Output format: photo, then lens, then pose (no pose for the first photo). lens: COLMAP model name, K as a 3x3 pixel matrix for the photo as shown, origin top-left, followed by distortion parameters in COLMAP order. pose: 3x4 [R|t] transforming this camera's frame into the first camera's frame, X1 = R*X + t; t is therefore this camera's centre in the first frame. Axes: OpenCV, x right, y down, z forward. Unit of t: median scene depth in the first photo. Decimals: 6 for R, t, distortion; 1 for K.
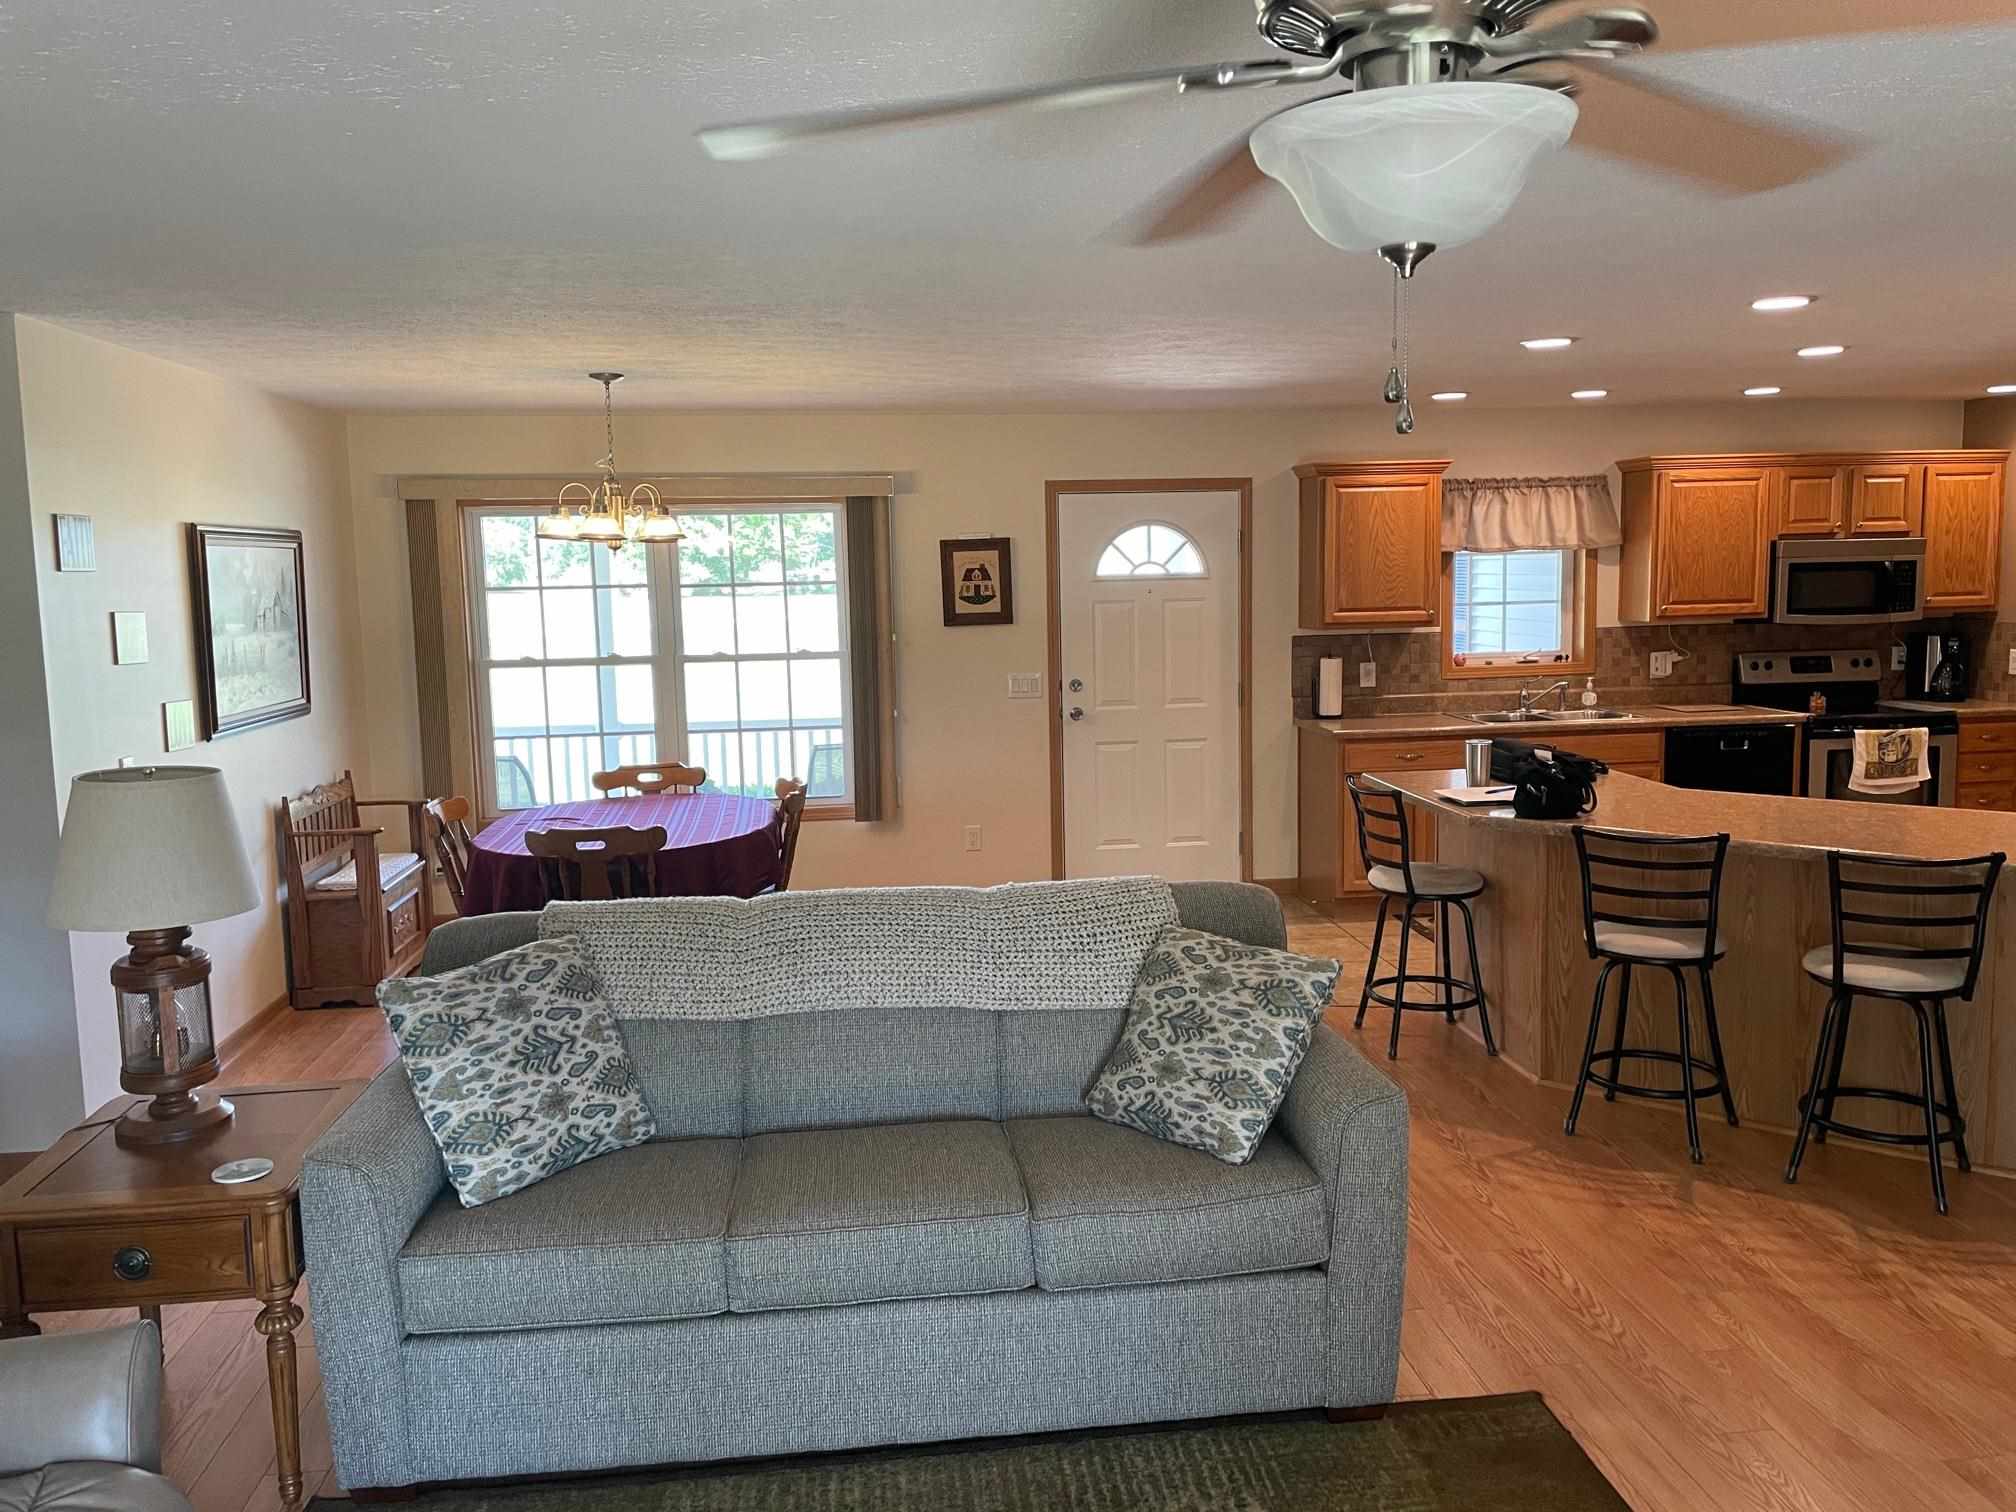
lens RADIAL K [[1523.2, 0, 1014.6], [0, 1523.2, 744.3], [0, 0, 1]] dist [0.088615, -0.134314]
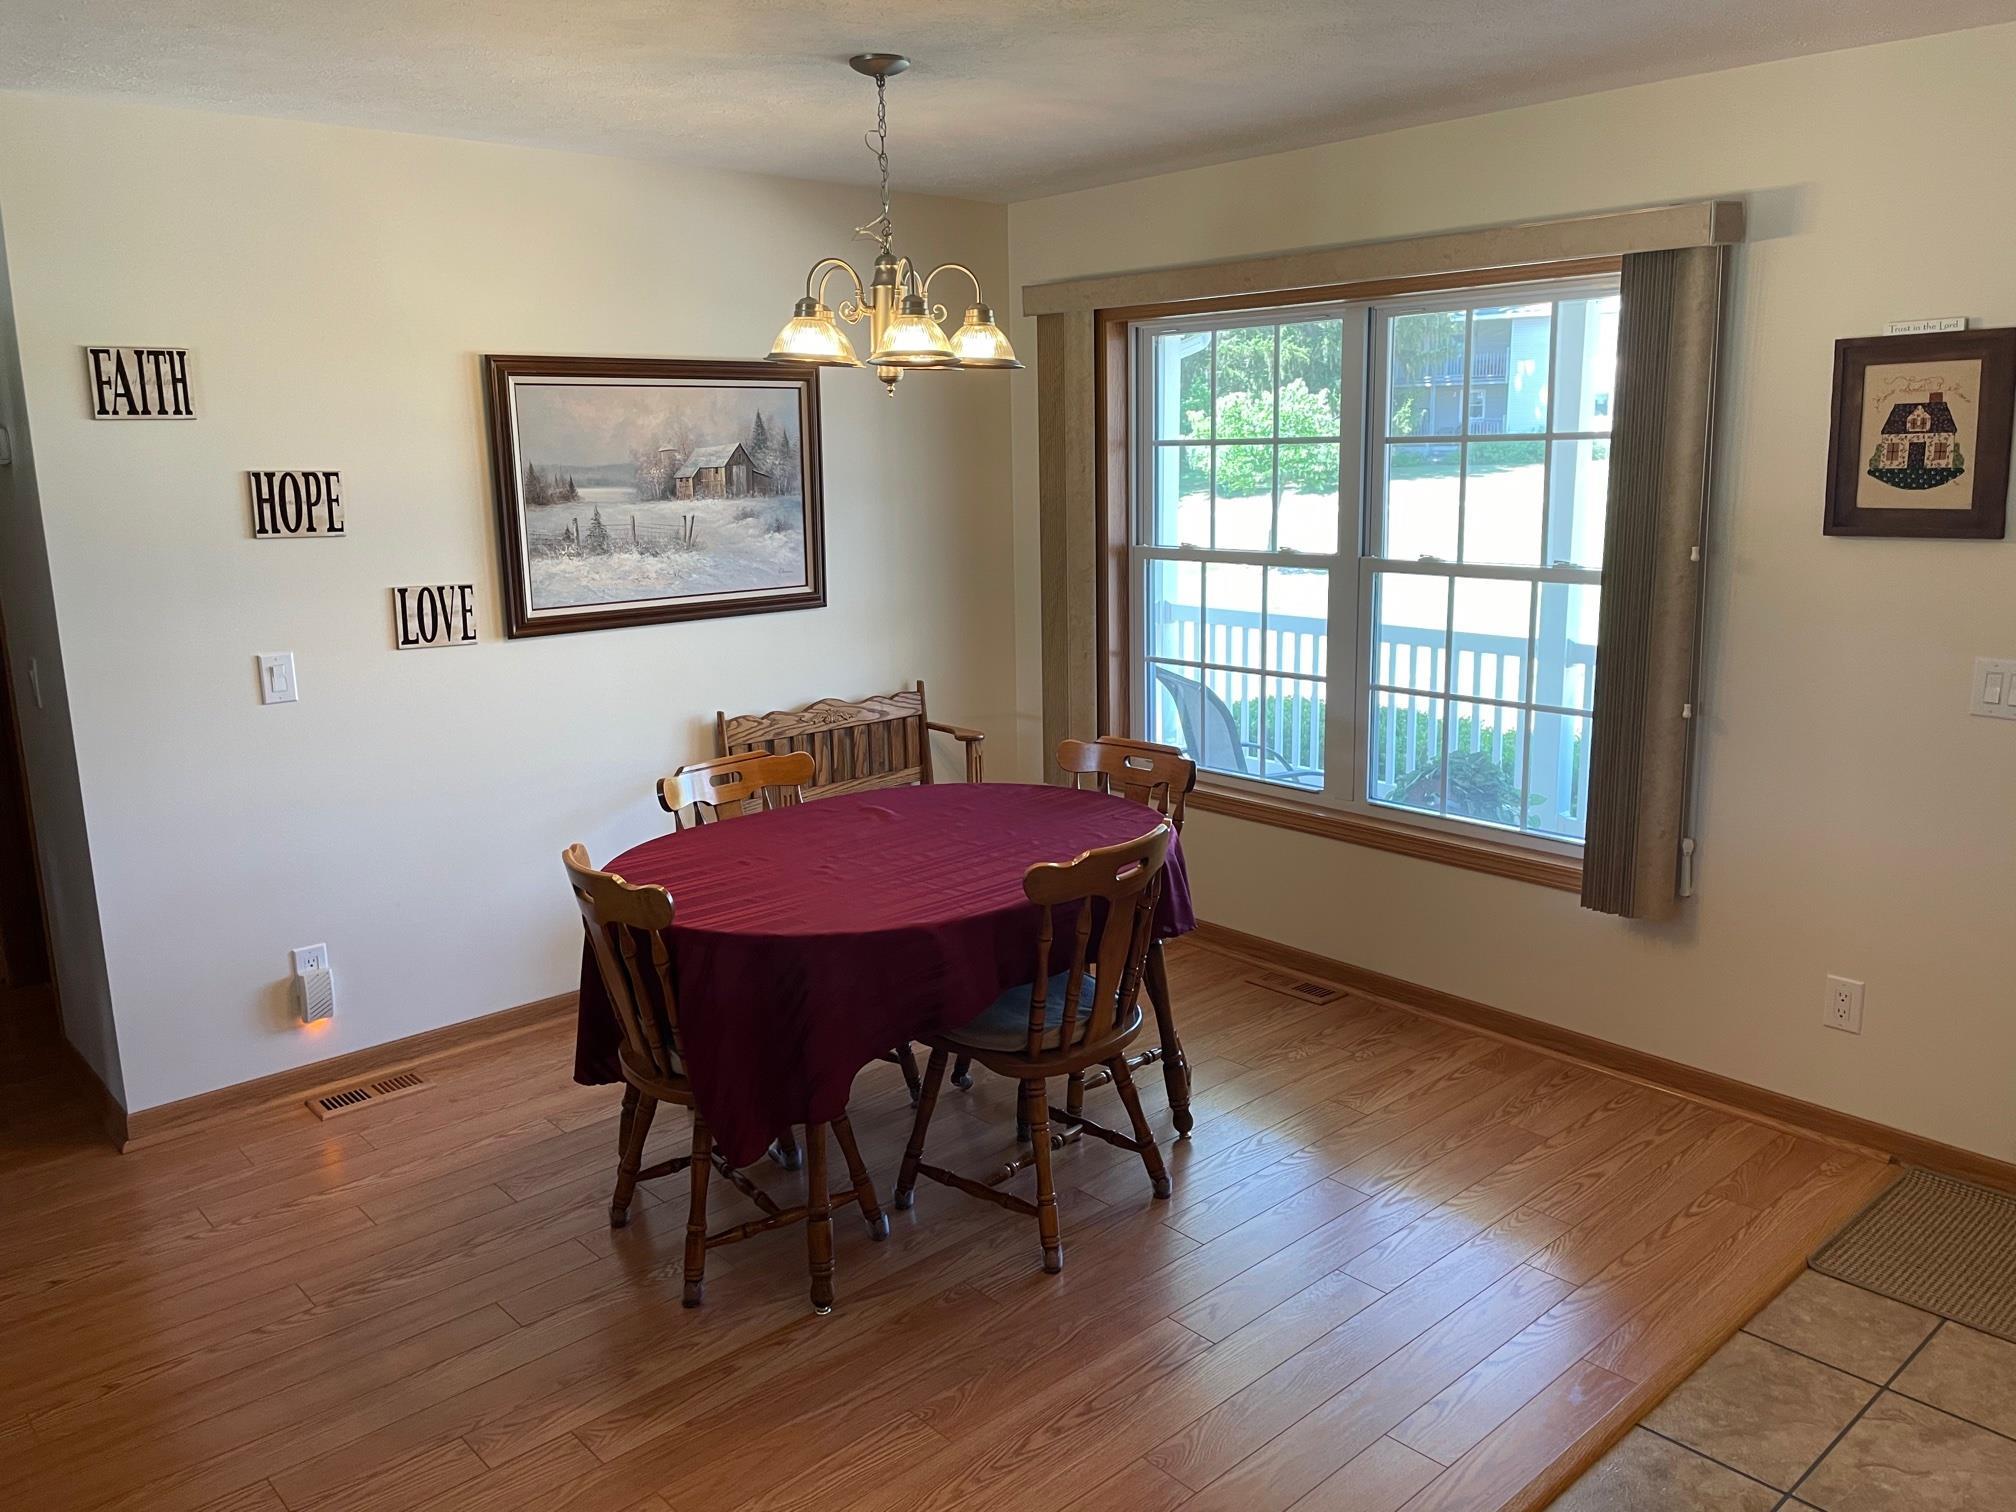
lens RADIAL K [[1523.2, 0, 1014.6], [0, 1523.2, 744.3], [0, 0, 1]] dist [0.088615, -0.134314]
pose [[0.576778, 0.171692, -0.798655, 0.191059], [-0.088534, 0.985043, 0.147822, -0.062922], [0.812089, -0.014552, 0.583352, 0.539977]]
